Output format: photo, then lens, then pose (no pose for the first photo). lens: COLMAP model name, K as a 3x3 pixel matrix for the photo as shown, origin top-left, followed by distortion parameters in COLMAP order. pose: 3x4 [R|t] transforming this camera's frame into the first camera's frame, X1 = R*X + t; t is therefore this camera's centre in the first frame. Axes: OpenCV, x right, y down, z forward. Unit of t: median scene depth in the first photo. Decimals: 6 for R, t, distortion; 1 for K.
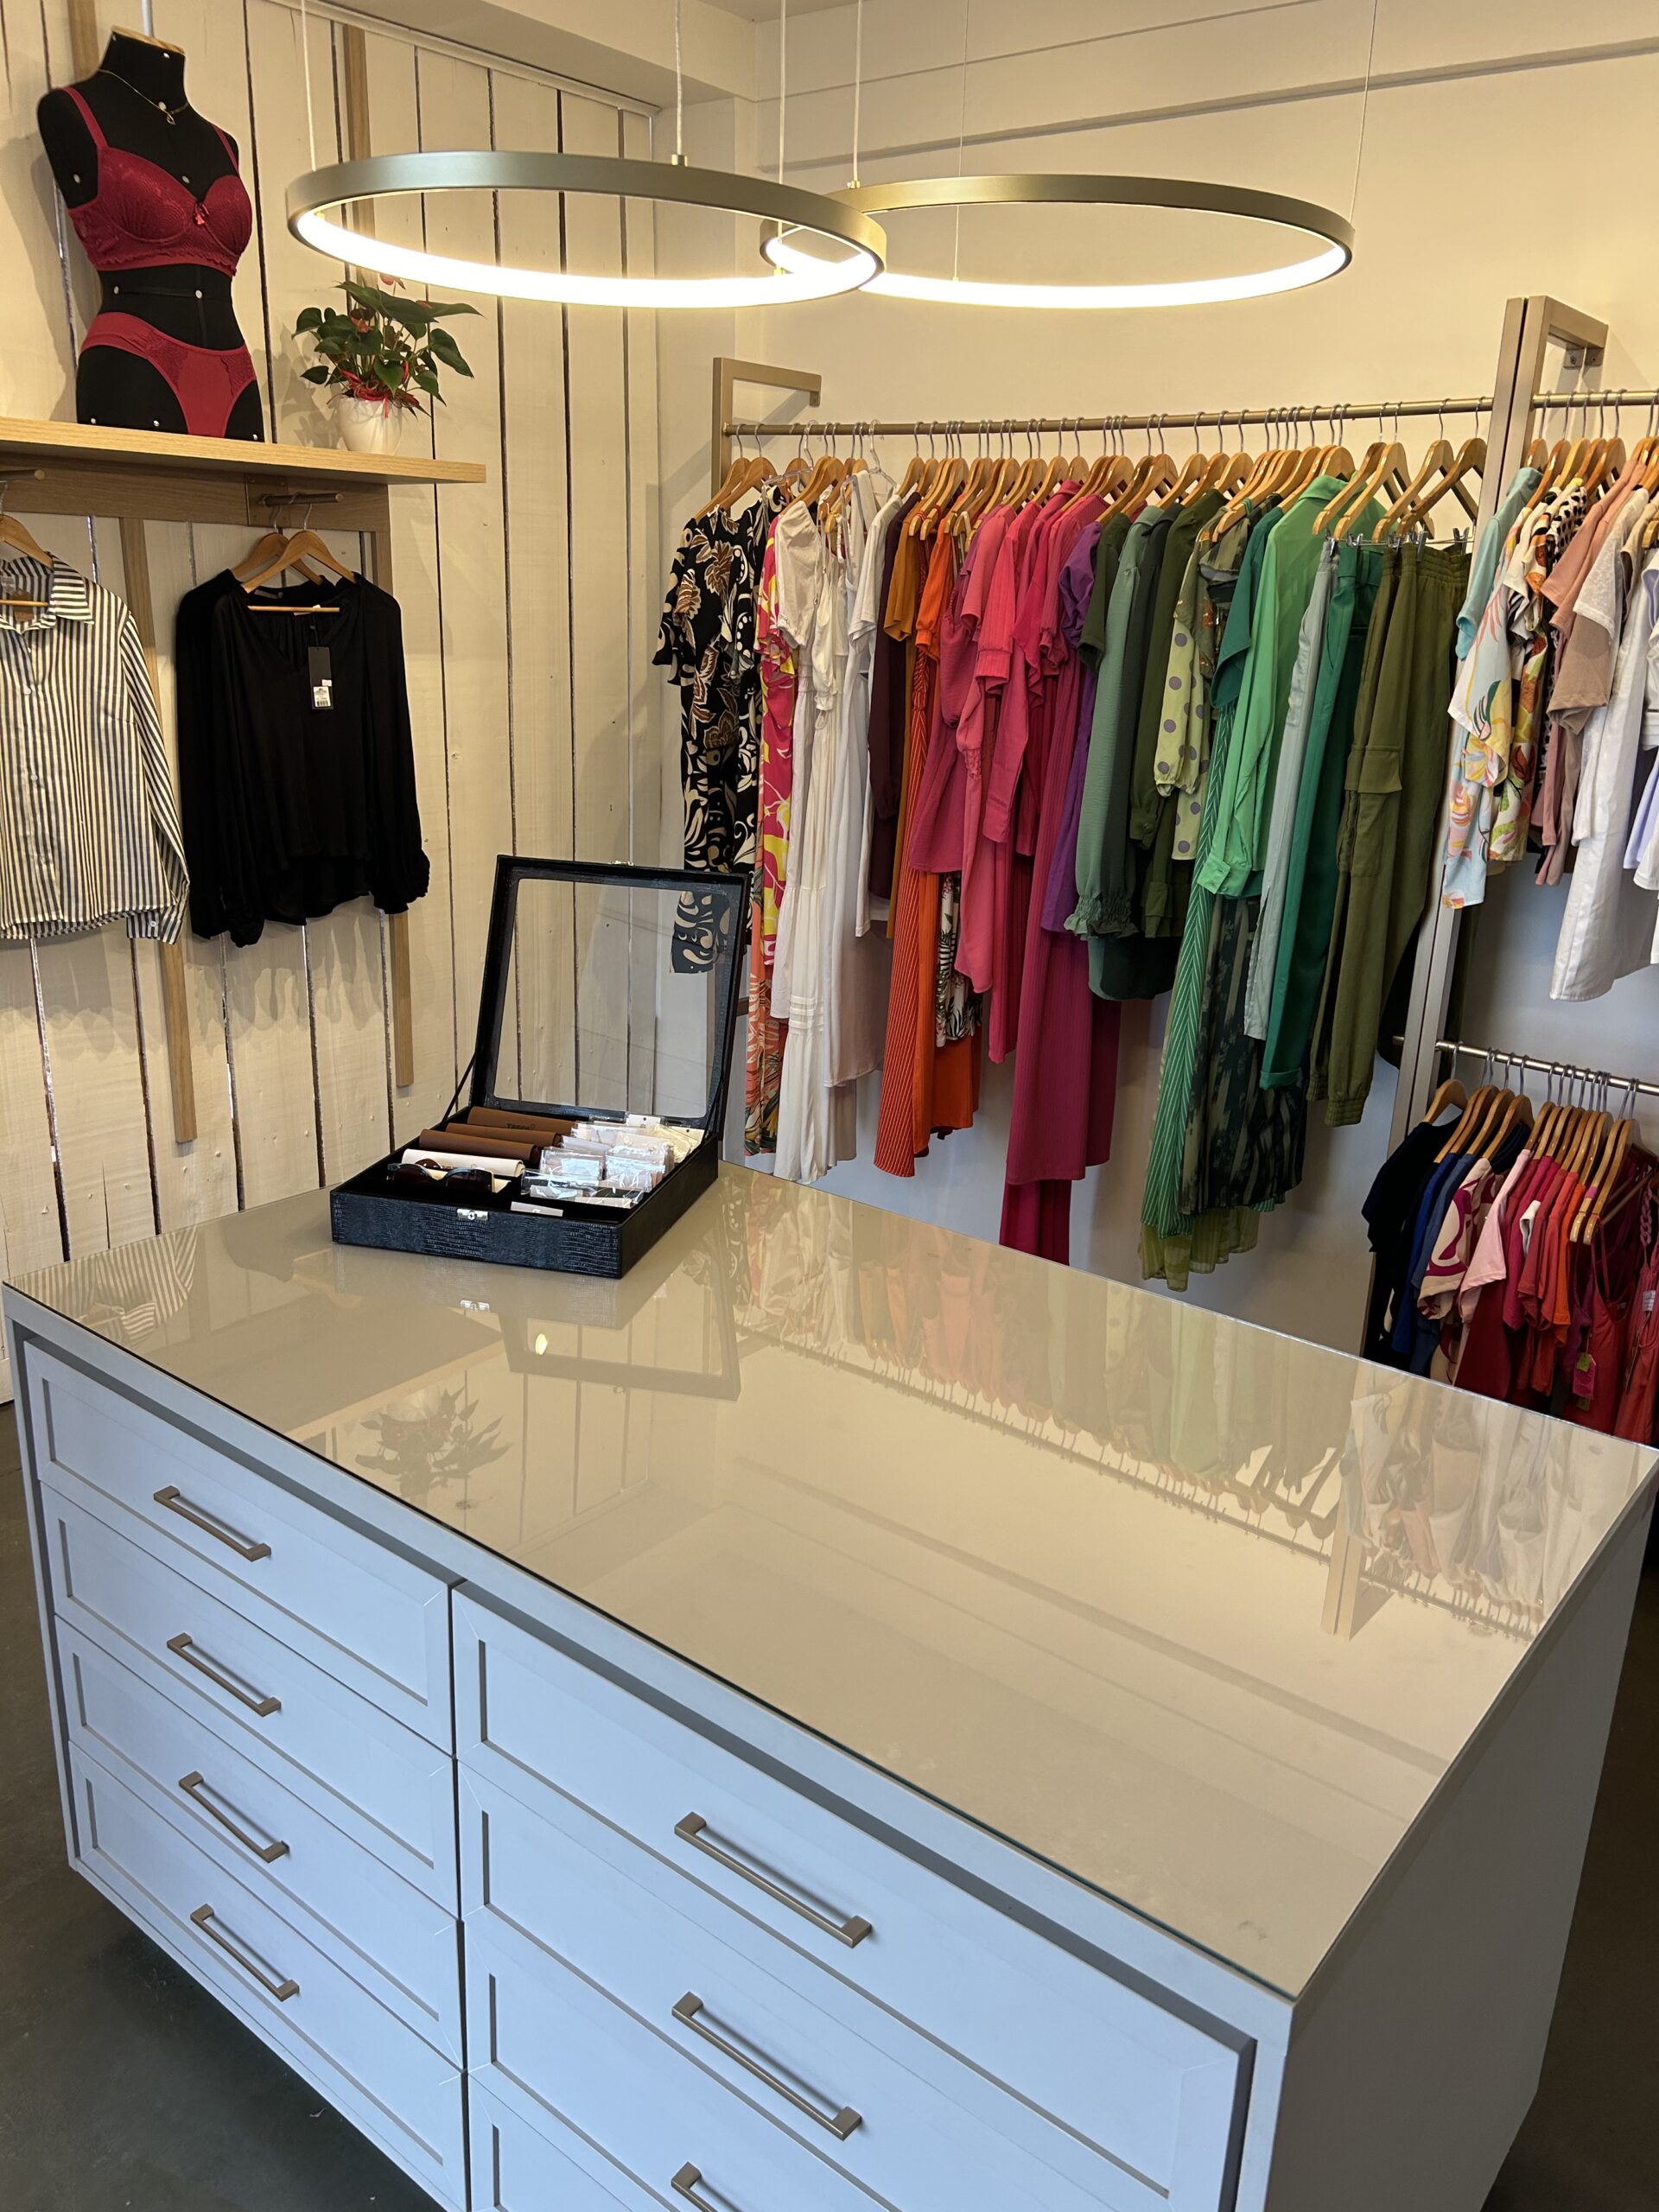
lens RADIAL K [[1671.2, 0, 842.7], [0, 1671.2, 1100.0], [0, 0, 1]] dist [0.049583, -0.056957]
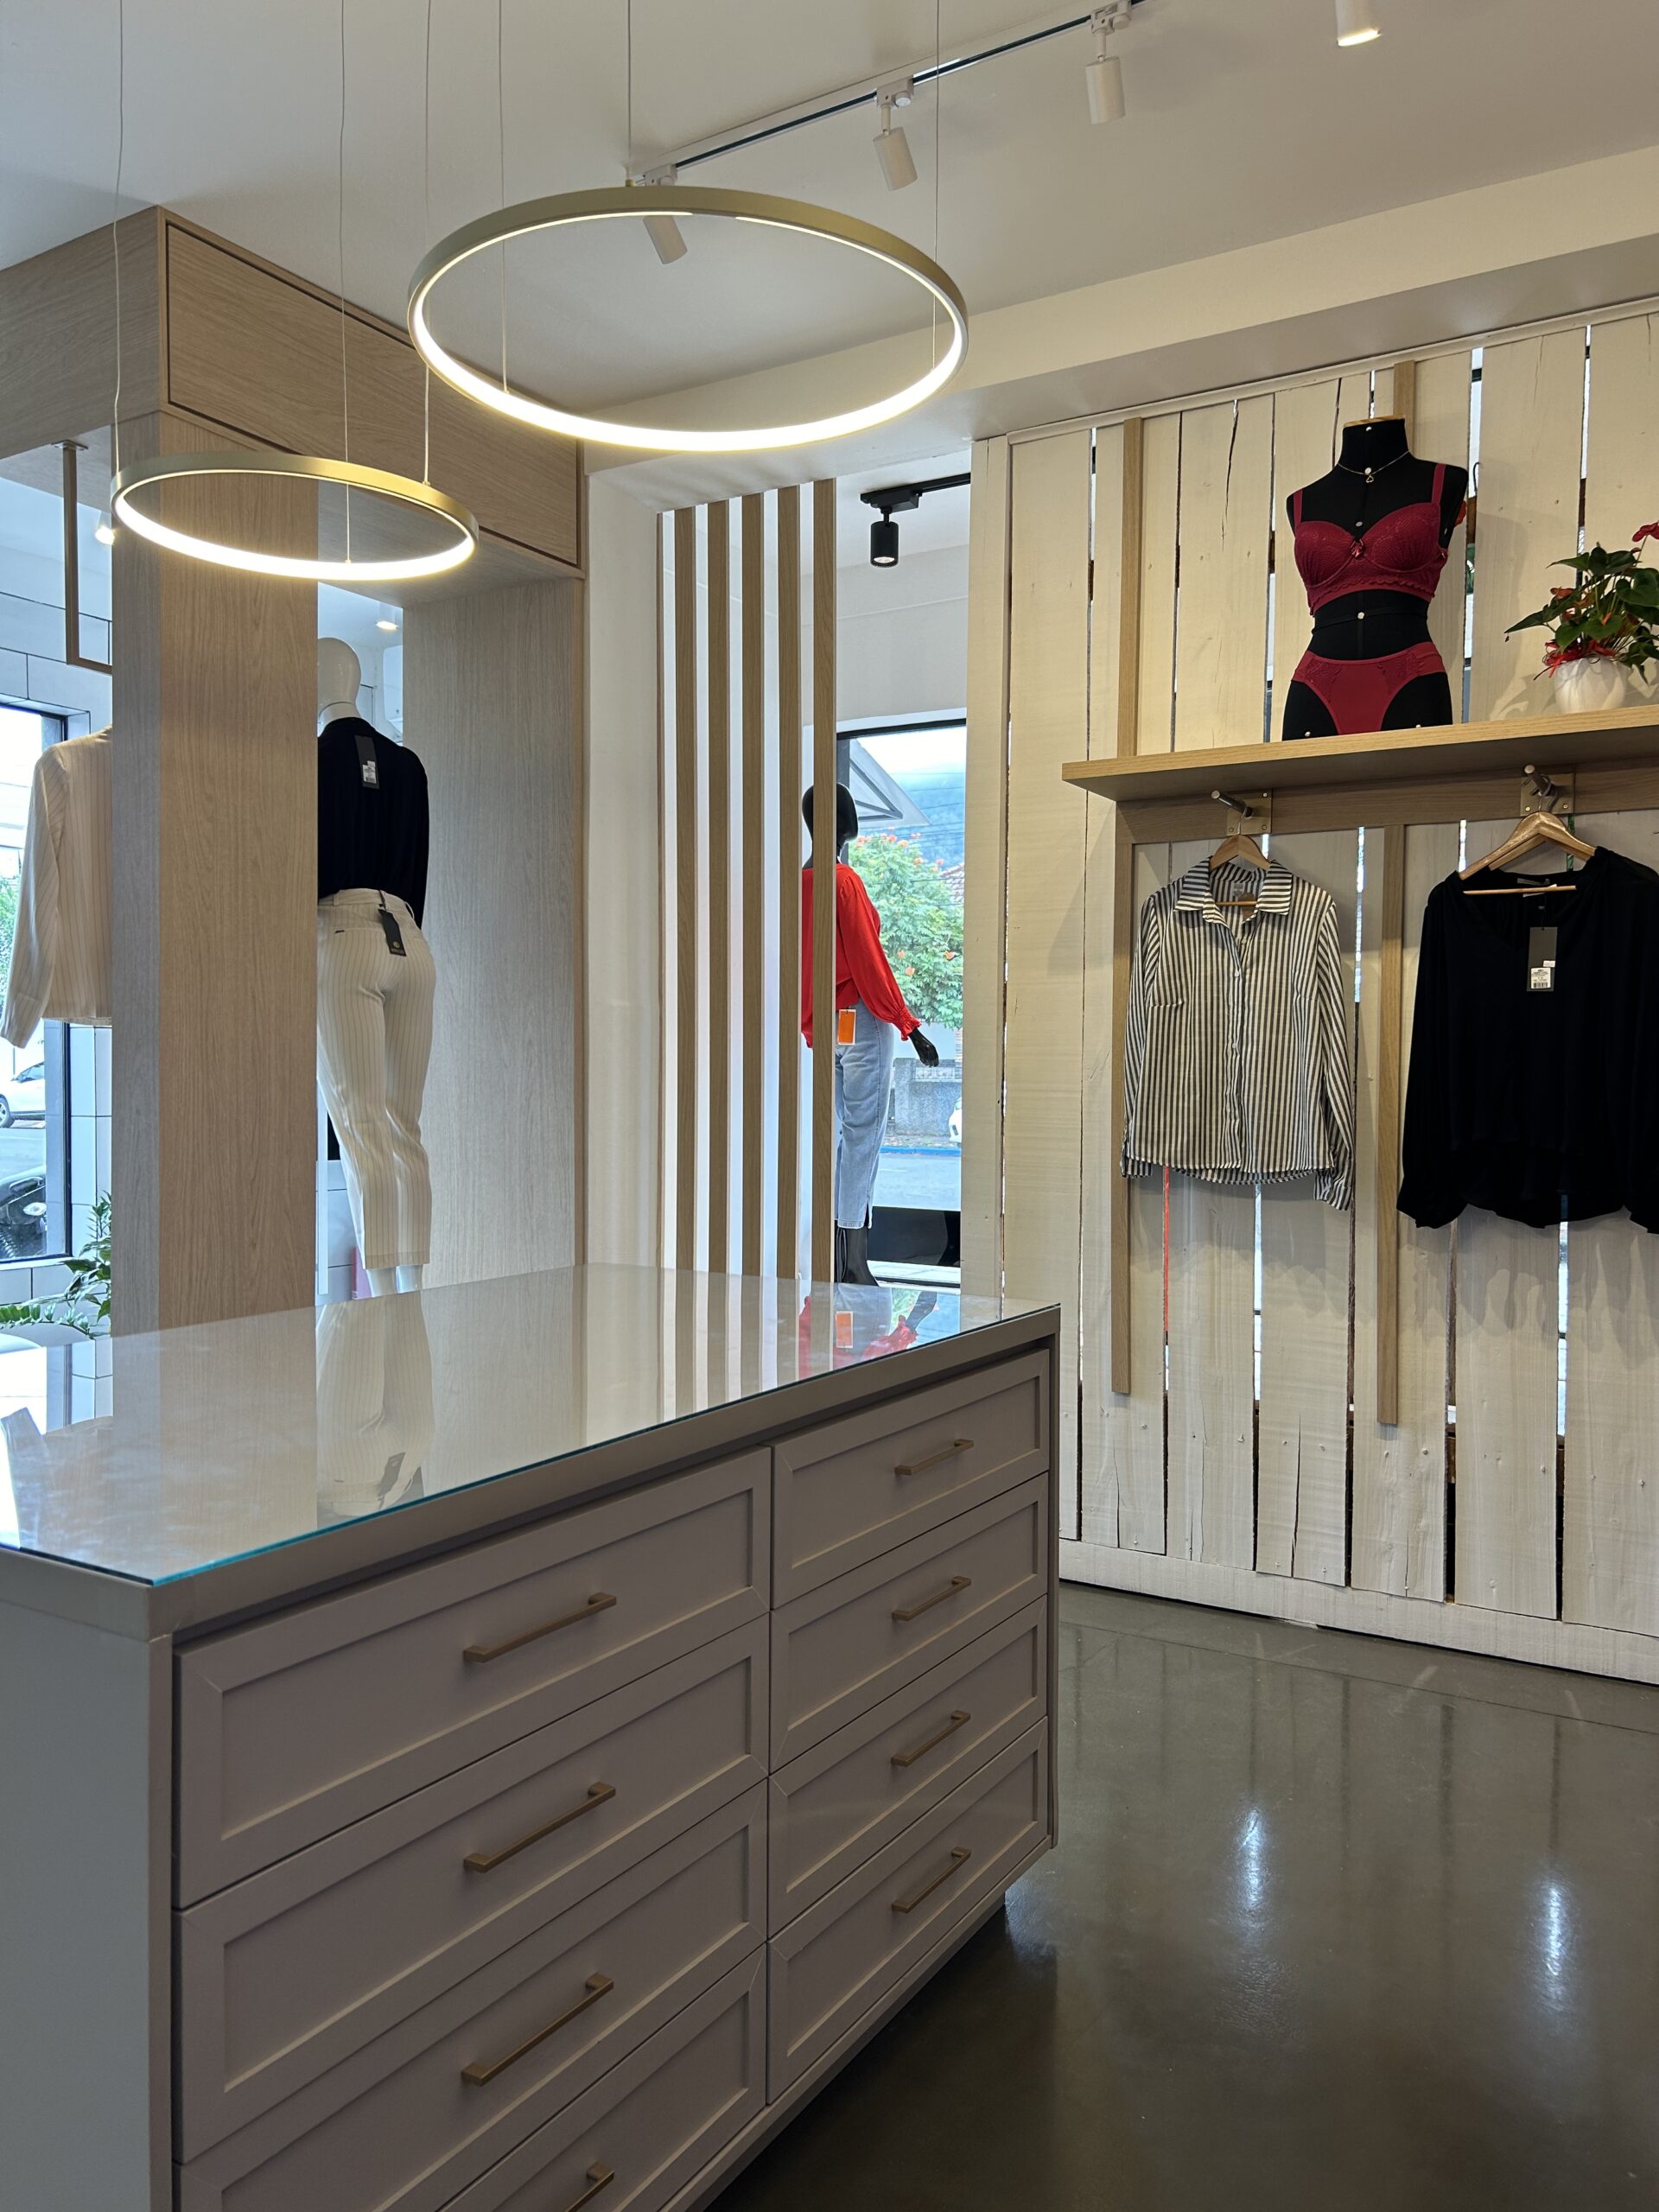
lens RADIAL K [[1671.2, 0, 826.0], [0, 1671.2, 1108.0], [0, 0, 1]] dist [0.049583, -0.056957]
pose [[0.115660, -0.008740, -0.993250, 0.610949], [-0.291970, 0.955487, -0.042407, -0.016167], [0.949408, 0.294904, 0.107960, 0.580237]]
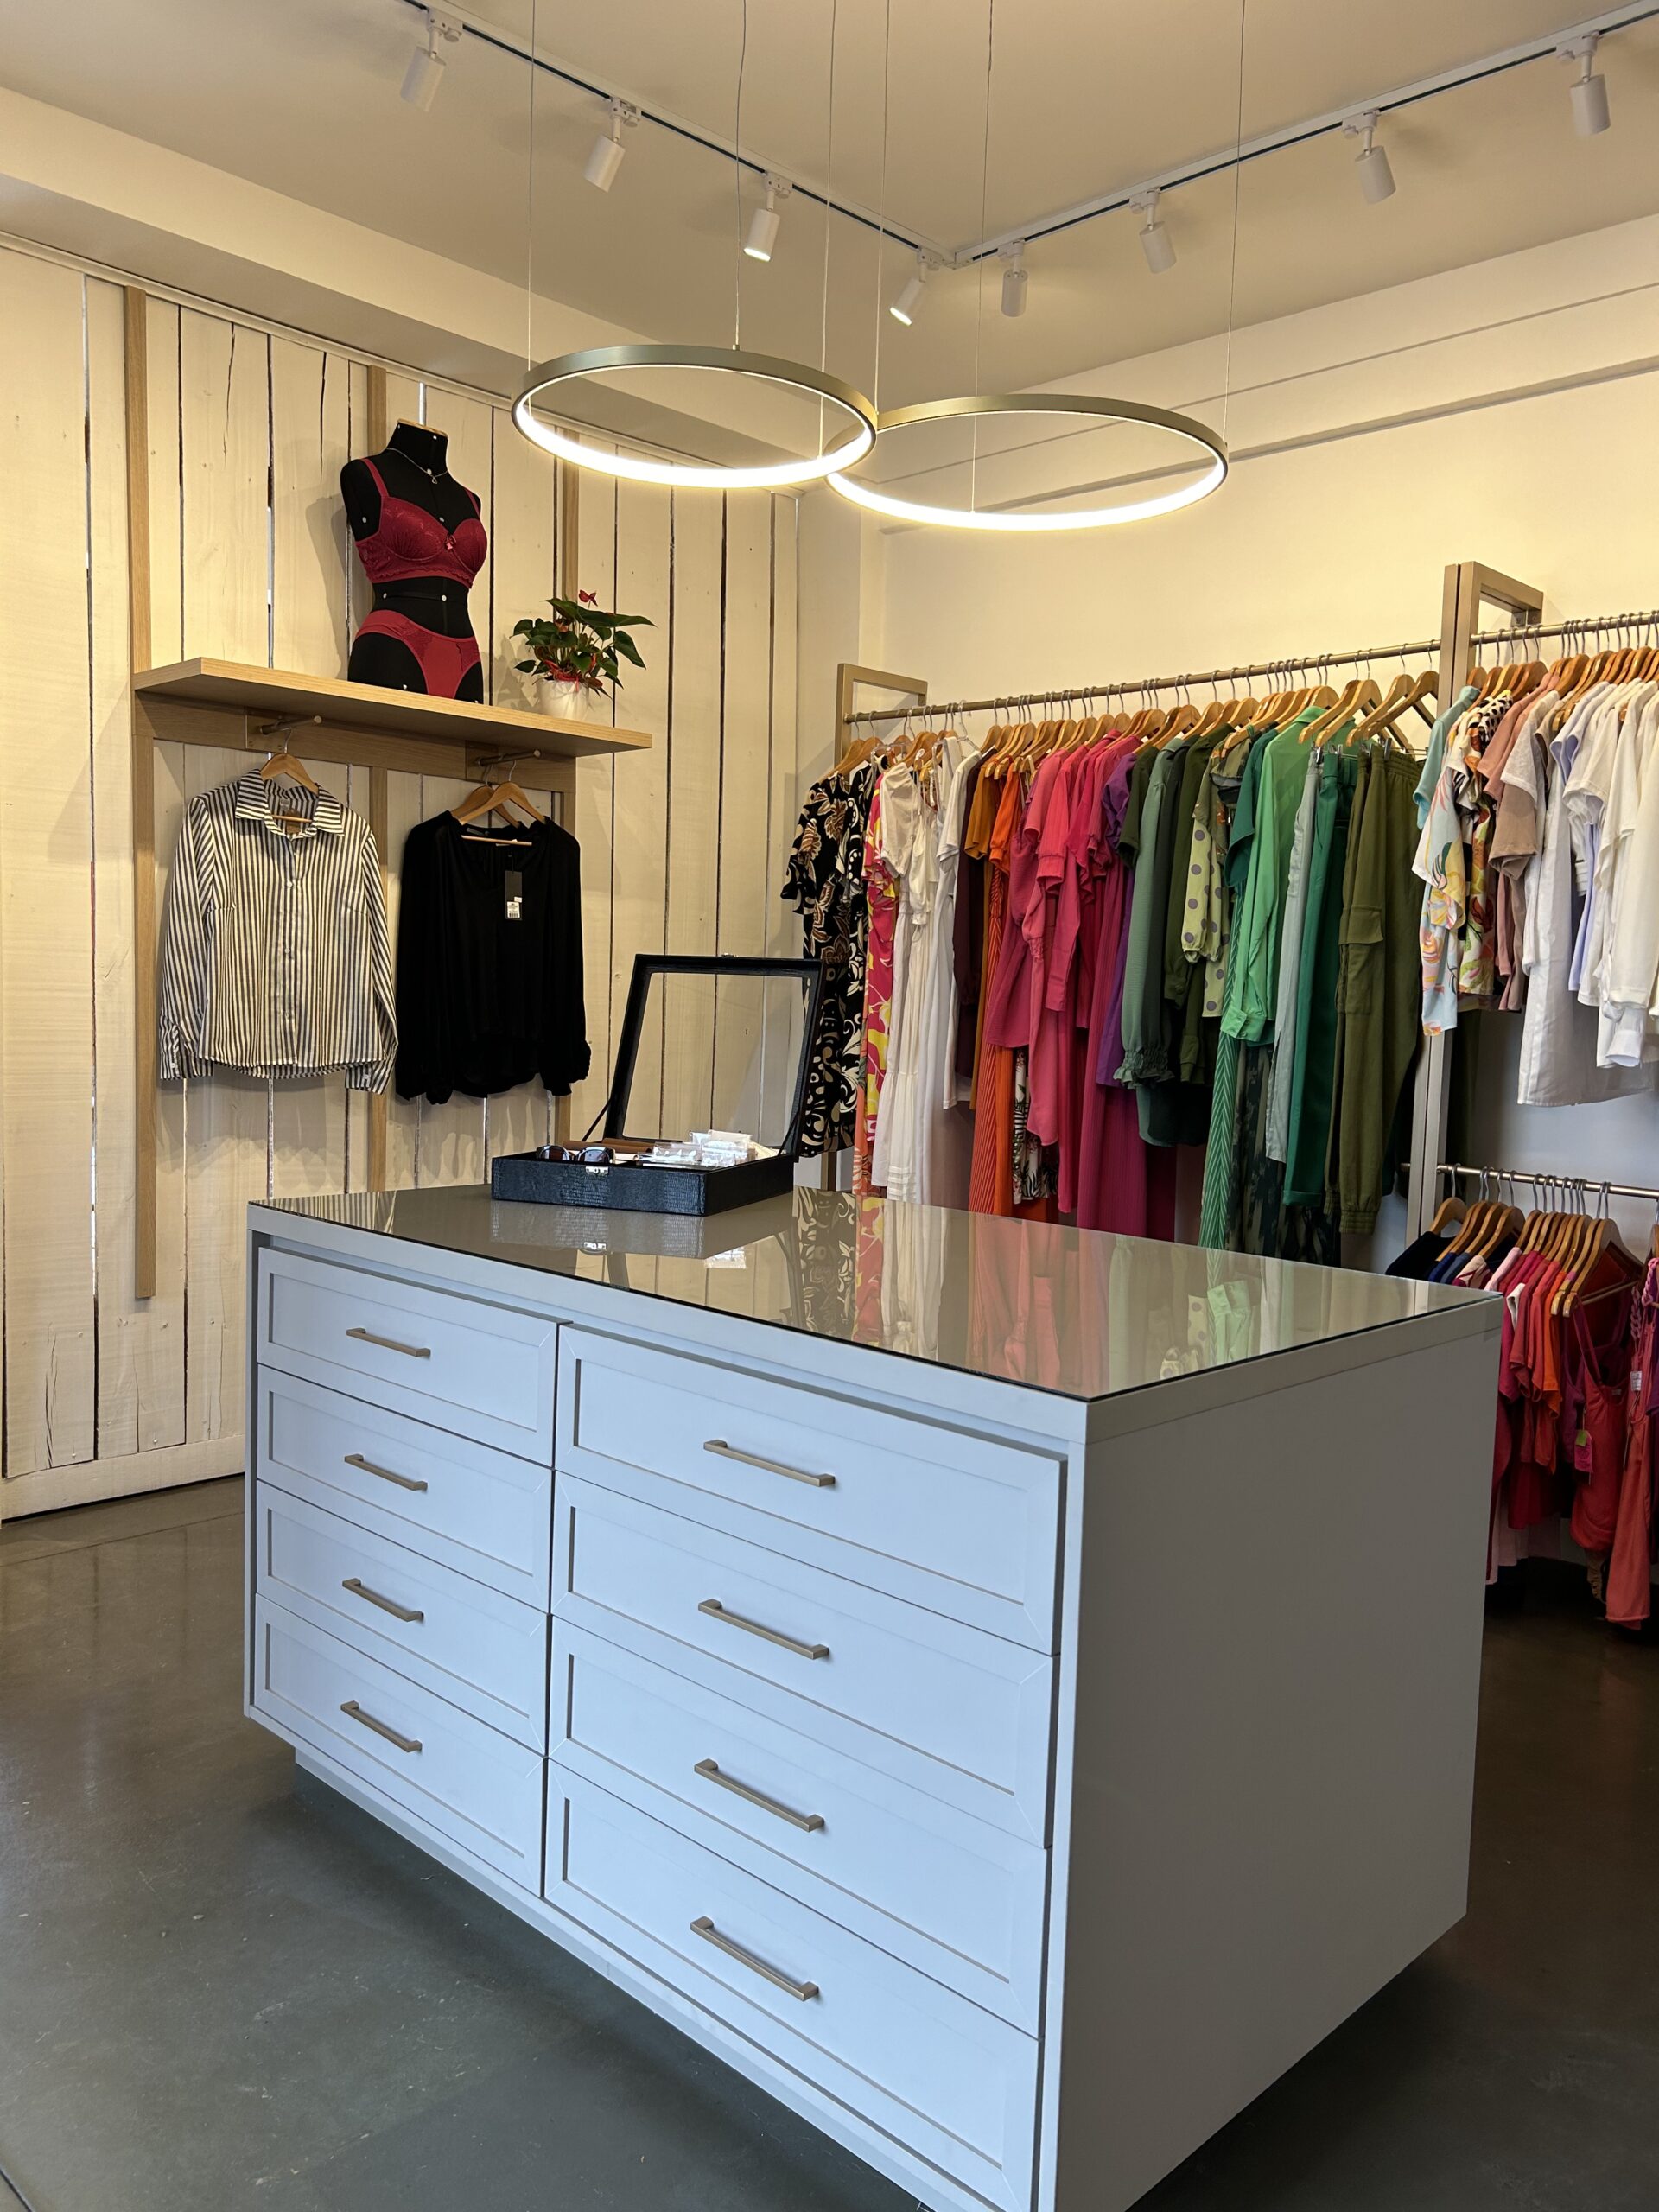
lens RADIAL K [[1671.2, 0, 833.1], [0, 1671.2, 1109.8], [0, 0, 1]] dist [0.049583, -0.056957]
pose [[0.994641, 0.004536, -0.103291, 0.058135], [-0.027597, 0.974438, -0.222954, 0.185645], [0.099639, 0.224610, 0.969341, -0.152978]]
